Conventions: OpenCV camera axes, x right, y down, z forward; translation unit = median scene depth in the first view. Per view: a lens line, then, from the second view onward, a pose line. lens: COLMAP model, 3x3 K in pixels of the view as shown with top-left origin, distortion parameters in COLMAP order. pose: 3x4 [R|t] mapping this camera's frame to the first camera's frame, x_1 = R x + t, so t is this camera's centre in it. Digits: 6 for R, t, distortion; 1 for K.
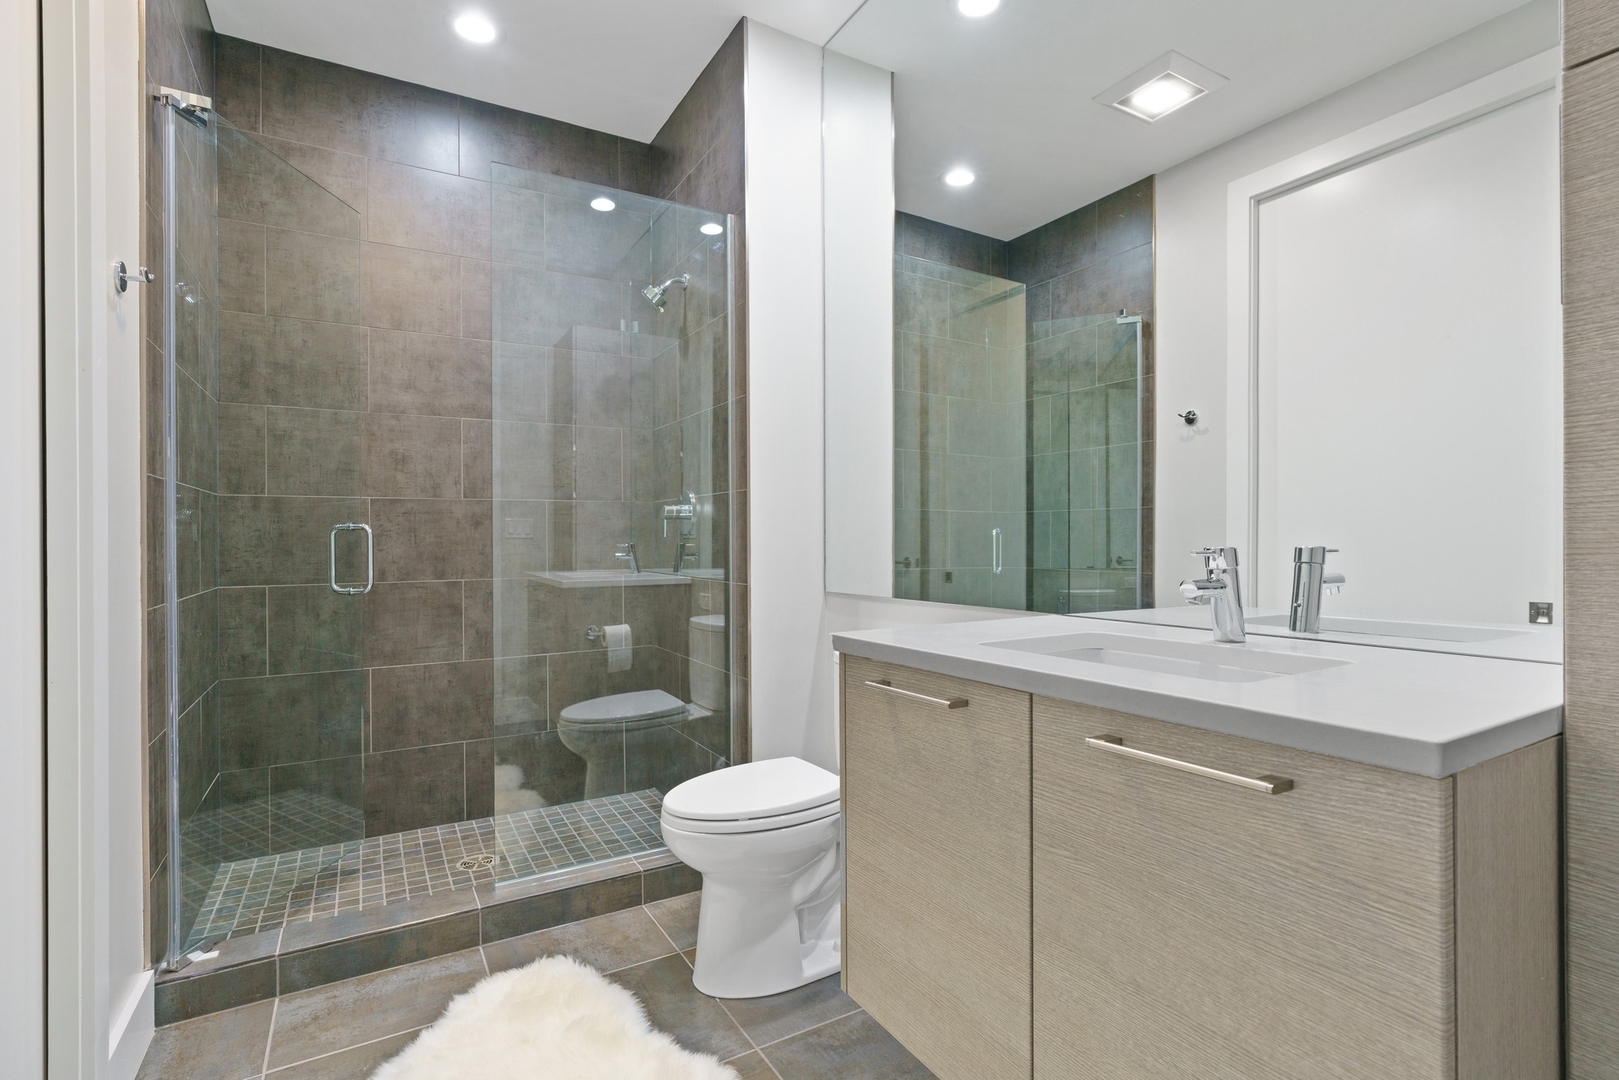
lens RADIAL K [[770.9, 0, 785.5], [0, 770.9, 537.9], [0, 0, 1]] dist [0.003207, 0.000902]
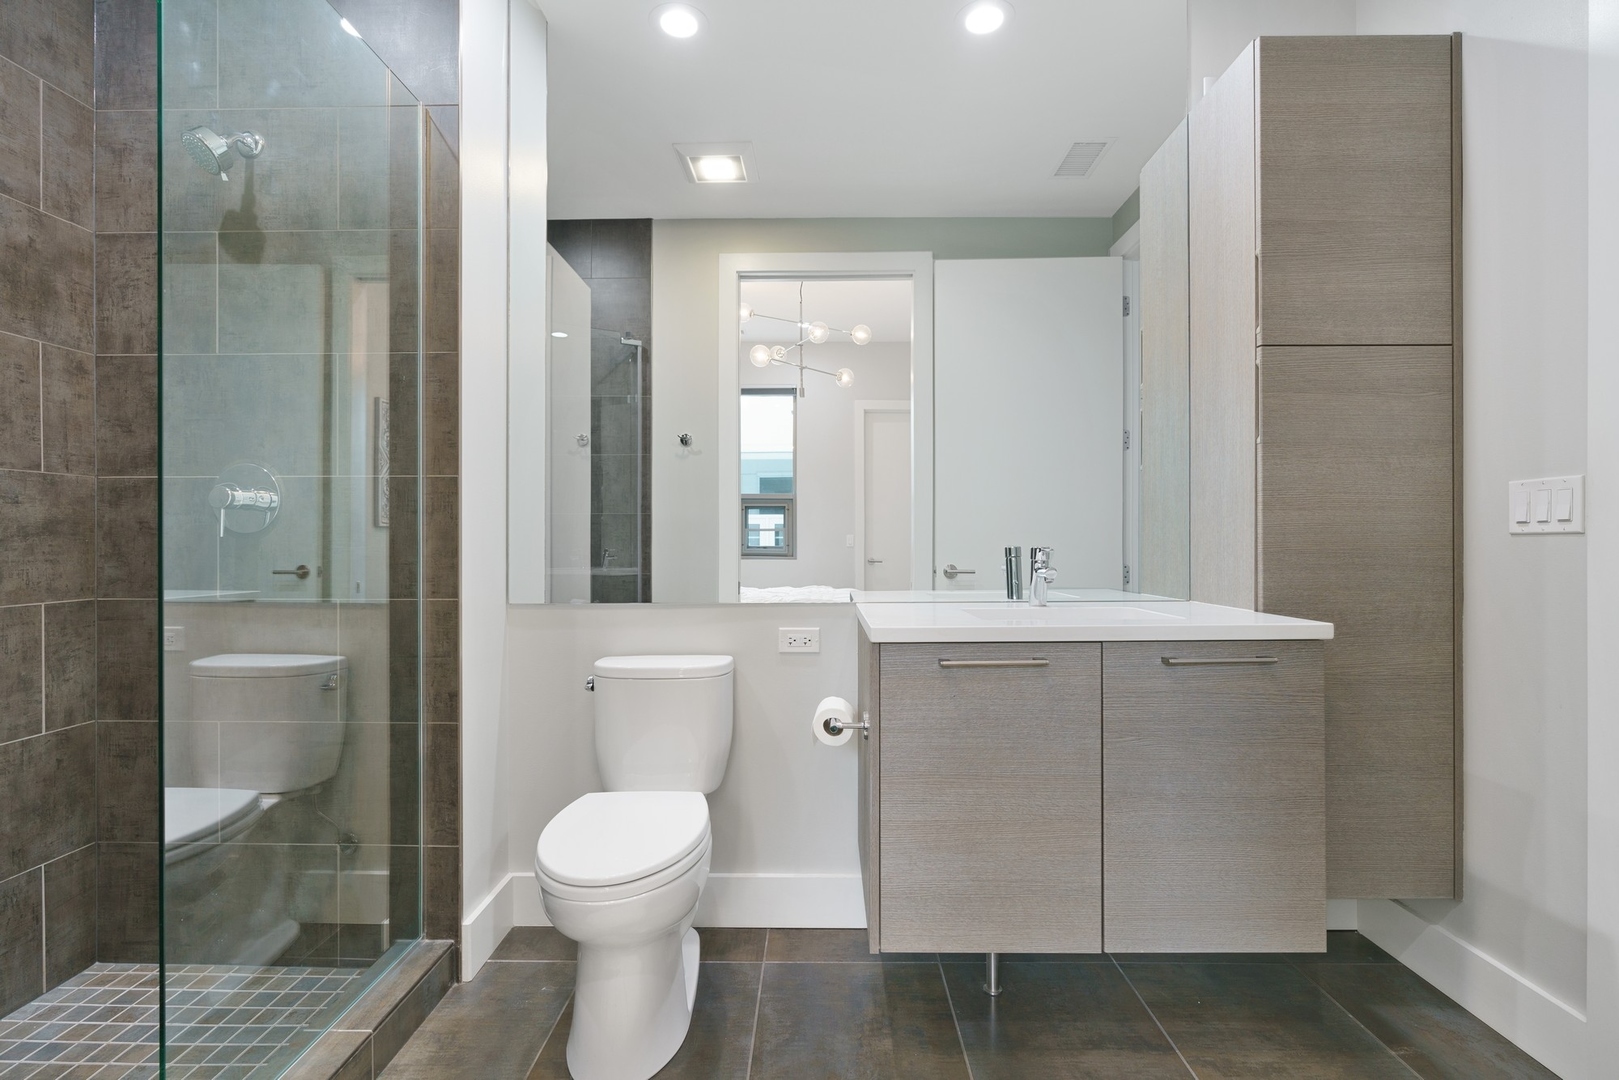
lens RADIAL K [[791.8, 0, 809.5], [0, 791.8, 540.0], [0, 0, 1]] dist [0.000133, -0.000708]
pose [[0.502779, 0.005368, 0.864398, -0.429398], [-0.003047, 0.999986, -0.004437, 0.002774], [-0.864410, -0.000403, 0.502788, 0.233194]]
